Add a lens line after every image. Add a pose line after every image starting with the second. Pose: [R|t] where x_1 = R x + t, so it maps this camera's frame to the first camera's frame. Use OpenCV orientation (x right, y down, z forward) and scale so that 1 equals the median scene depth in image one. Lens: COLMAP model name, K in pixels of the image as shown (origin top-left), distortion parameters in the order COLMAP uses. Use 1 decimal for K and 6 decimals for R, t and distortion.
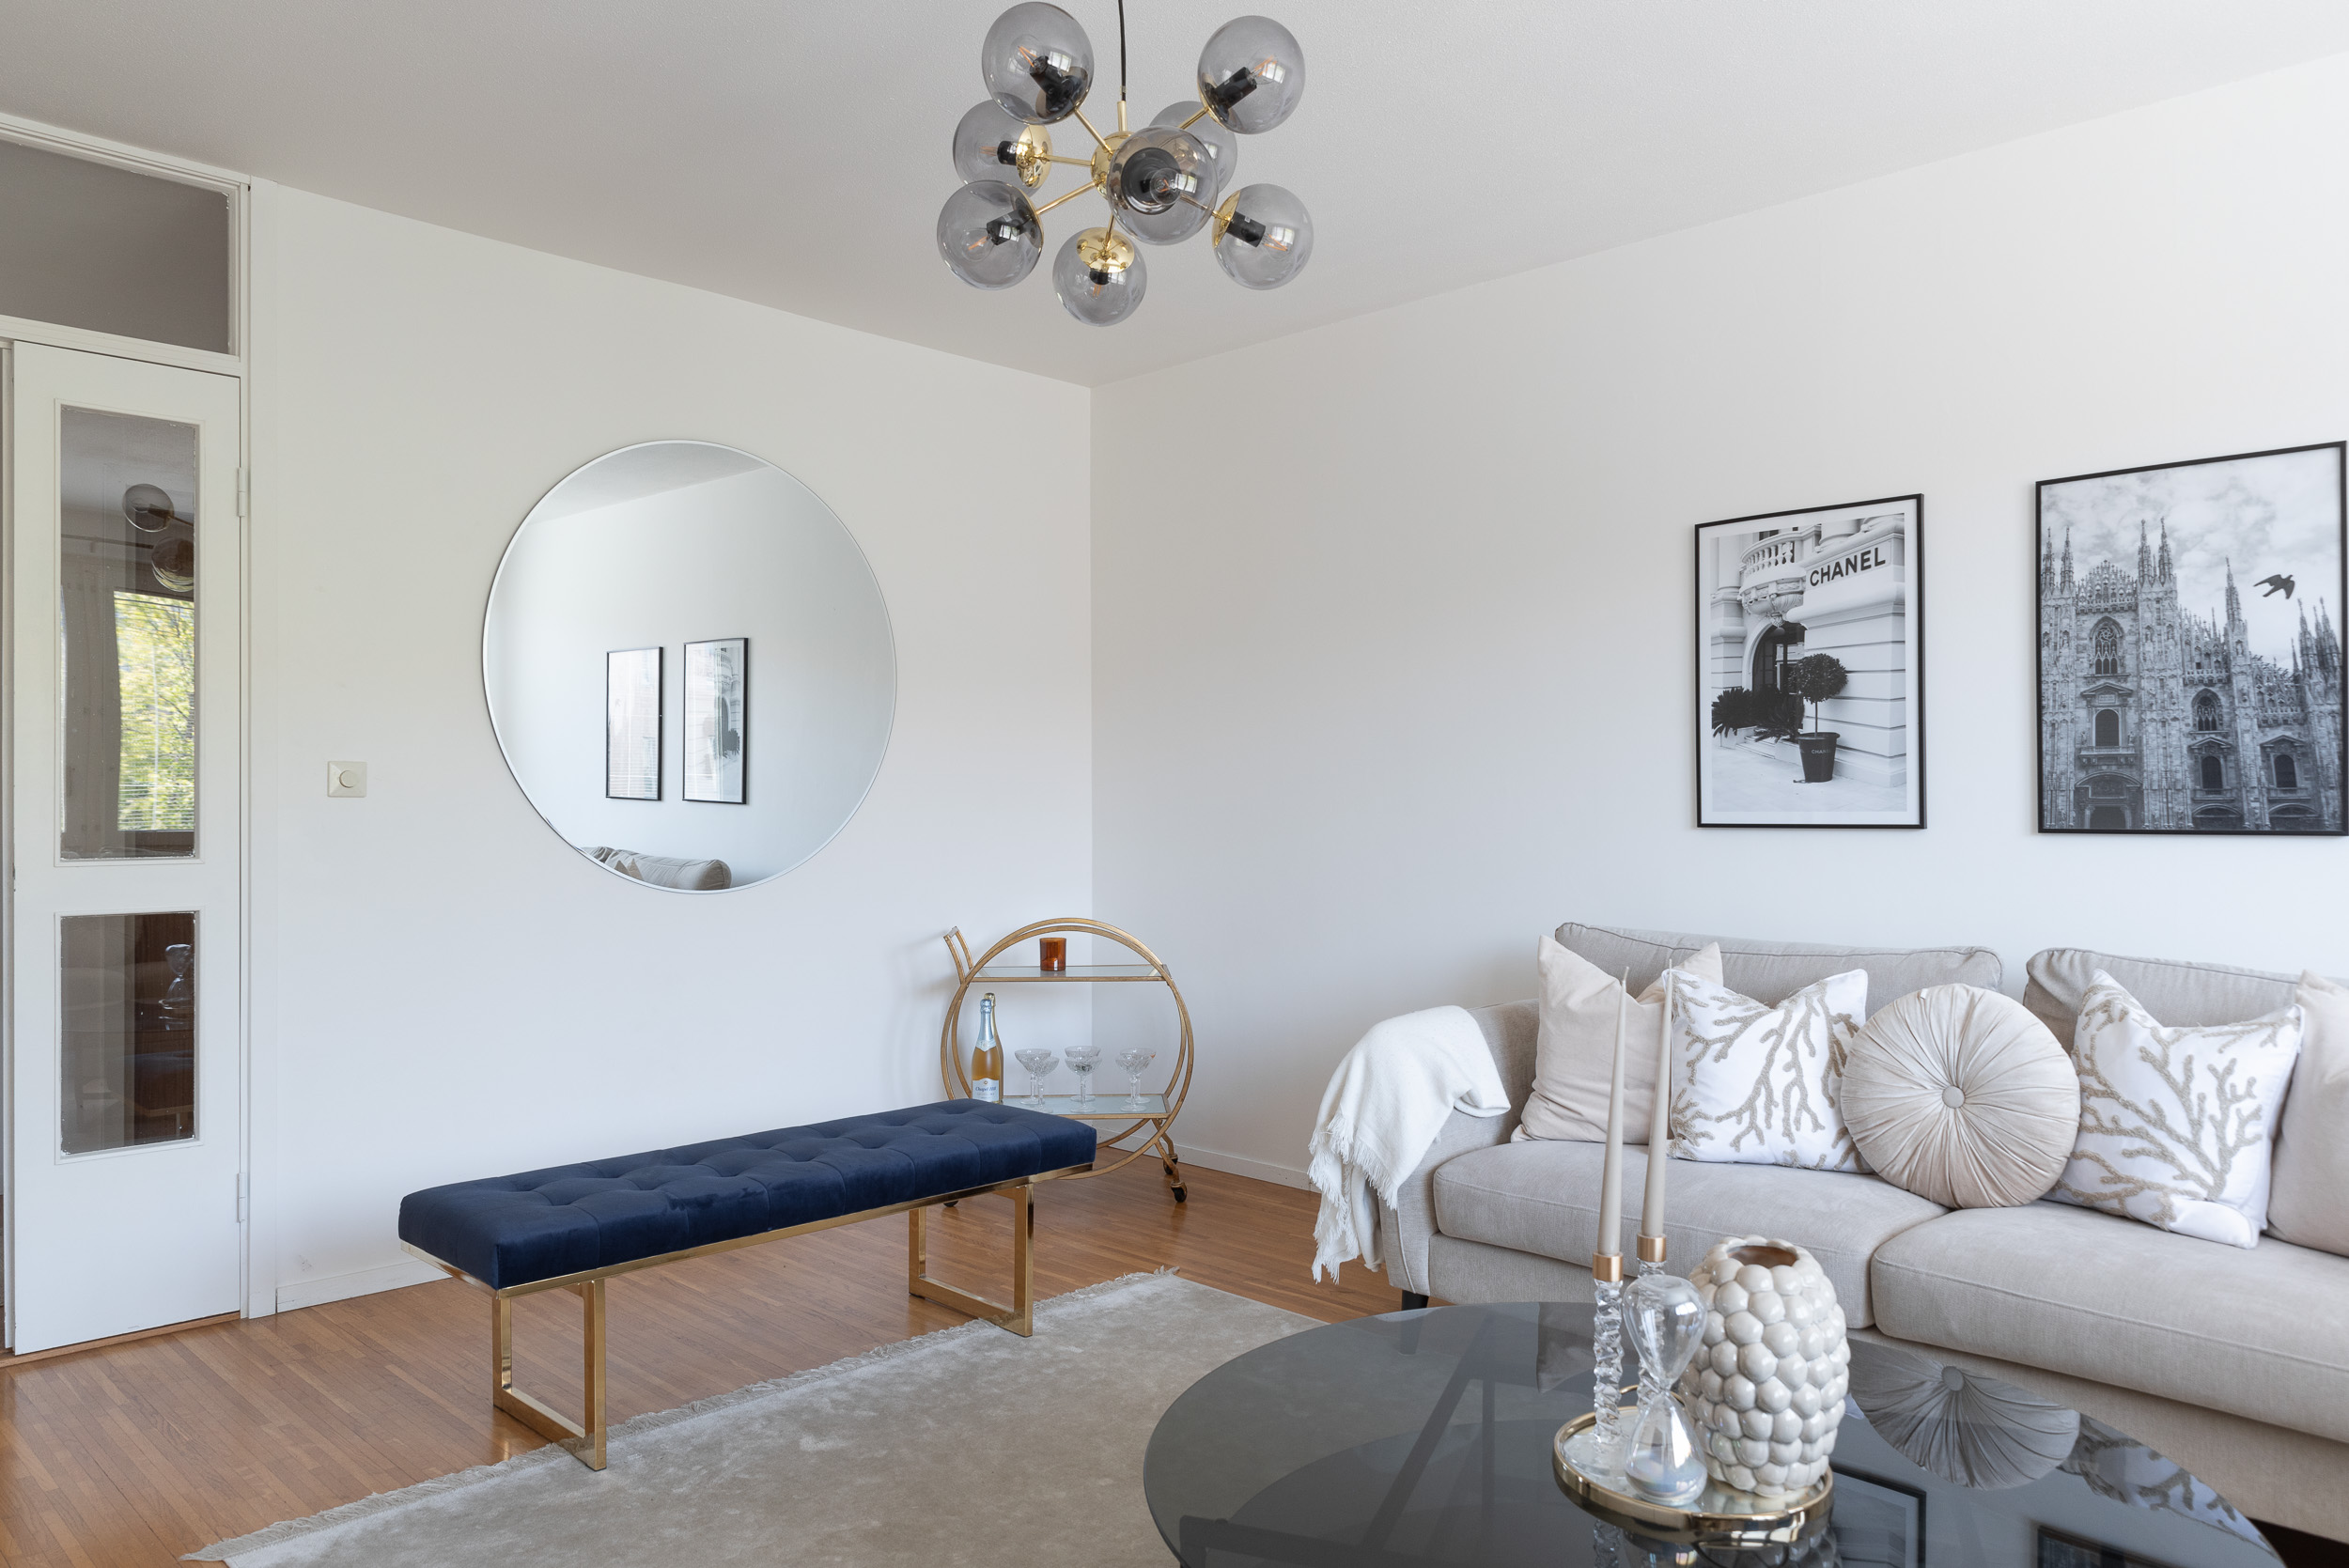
lens RADIAL K [[1624.2, 0, 1174.5], [0, 1624.2, 784.0], [0, 0, 1]] dist [0.001274, -0.007733]
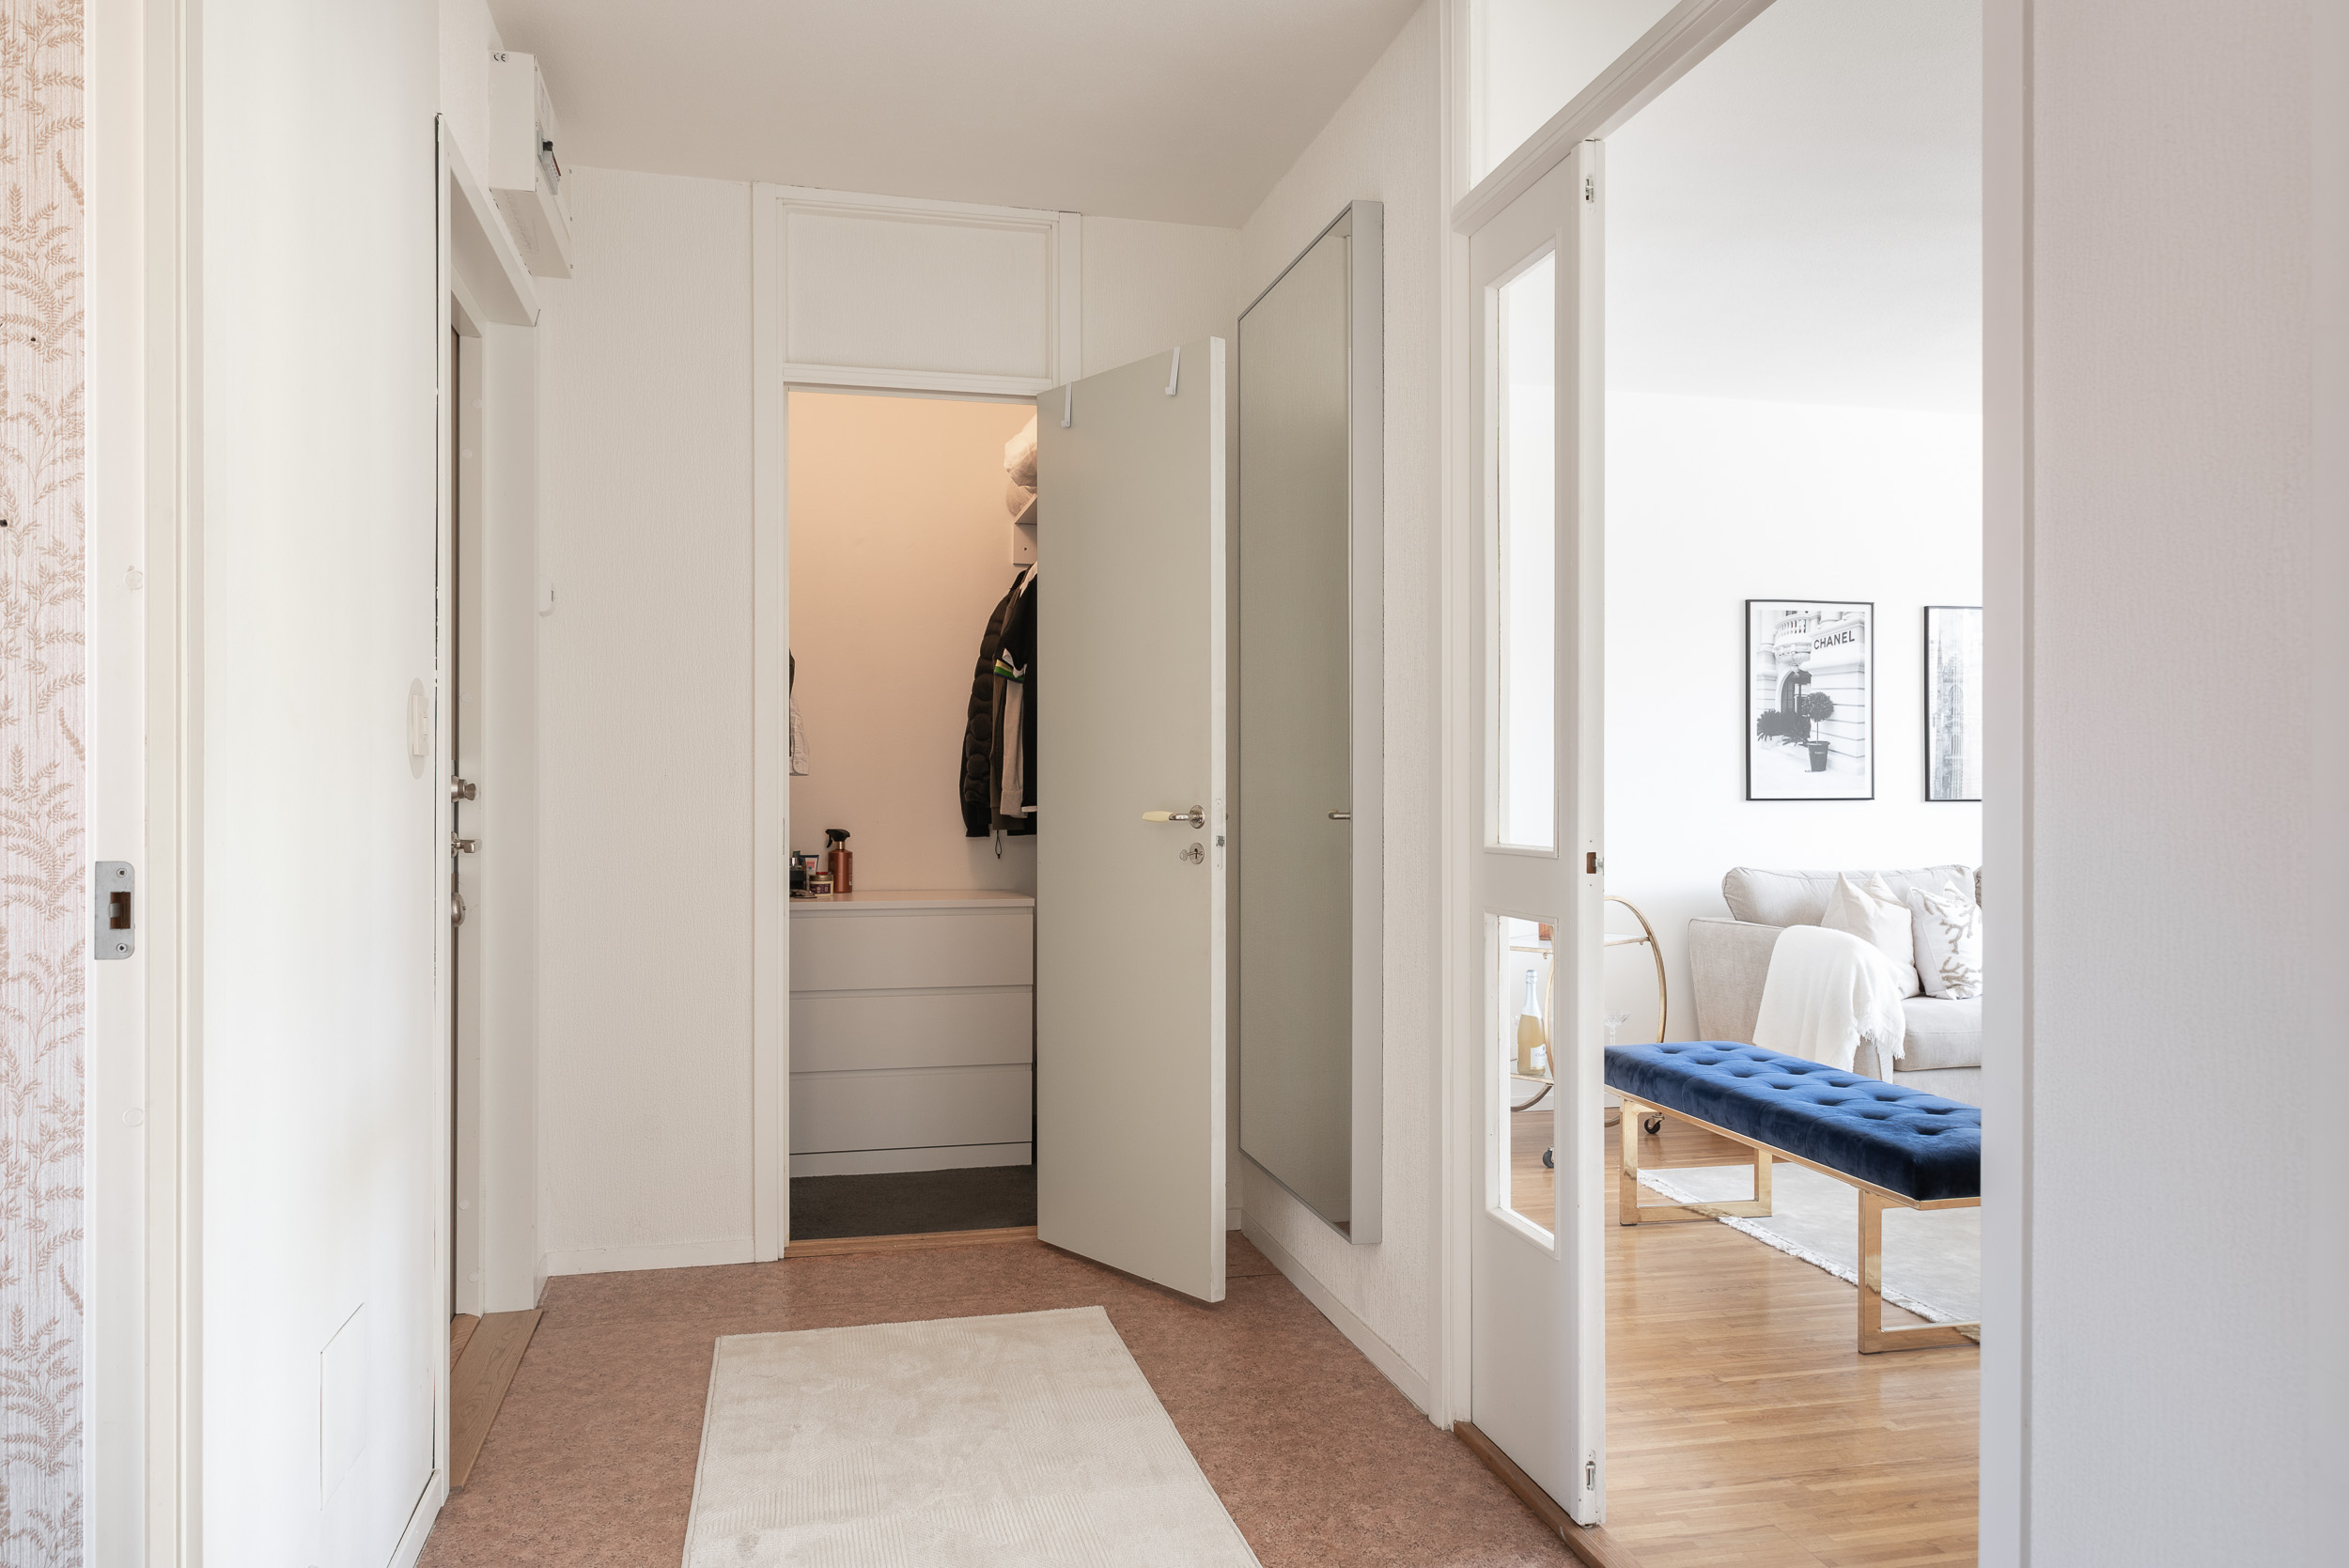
lens RADIAL K [[1624.2, 0, 1174.5], [0, 1624.2, 784.0], [0, 0, 1]] dist [0.001274, -0.007733]
pose [[0.536055, 0.002815, 0.844178, -1.422363], [-0.012189, 0.999916, 0.004406, 0.012806], [-0.844095, -0.012652, 0.536044, 0.737362]]
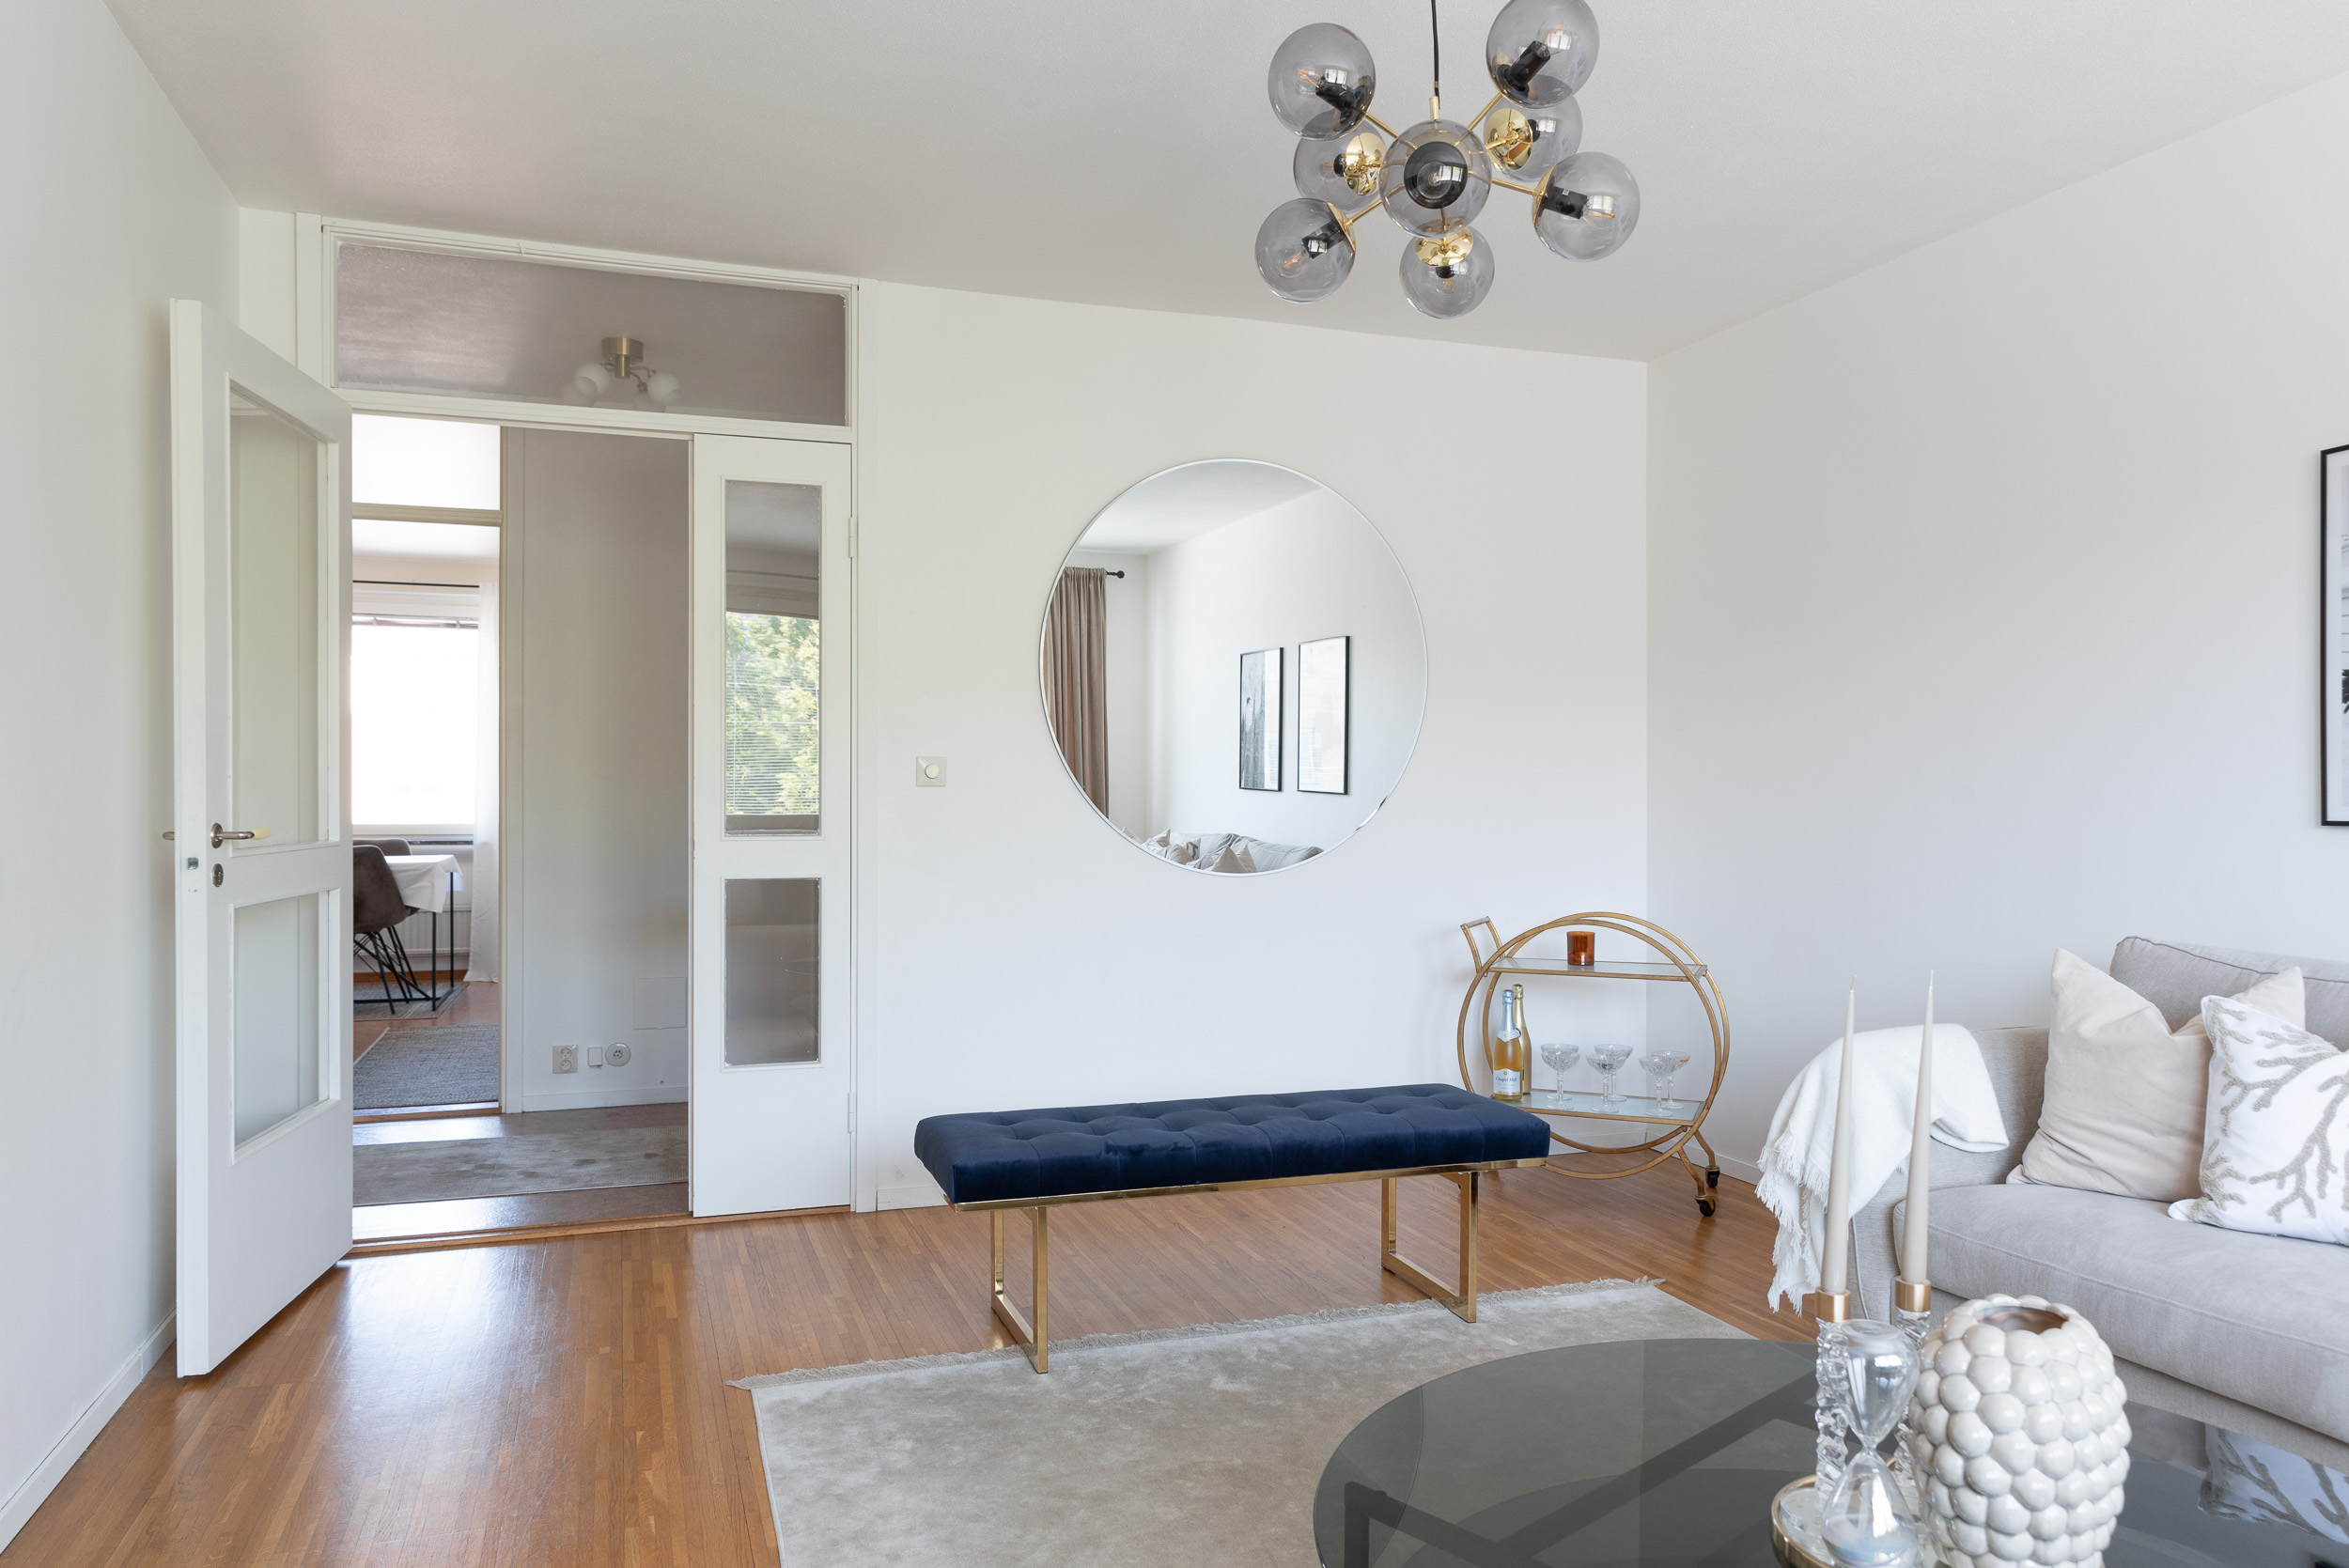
lens RADIAL K [[1617.0, 0, 1123.0], [0, 1617.0, 781.4], [0, 0, 1]] dist [0.005100, -0.007923]
pose [[0.887202, -0.000681, -0.461380, 0.188750], [0.002107, 0.999994, 0.002576, 0.001592], [0.461376, -0.003258, 0.887199, 0.012112]]
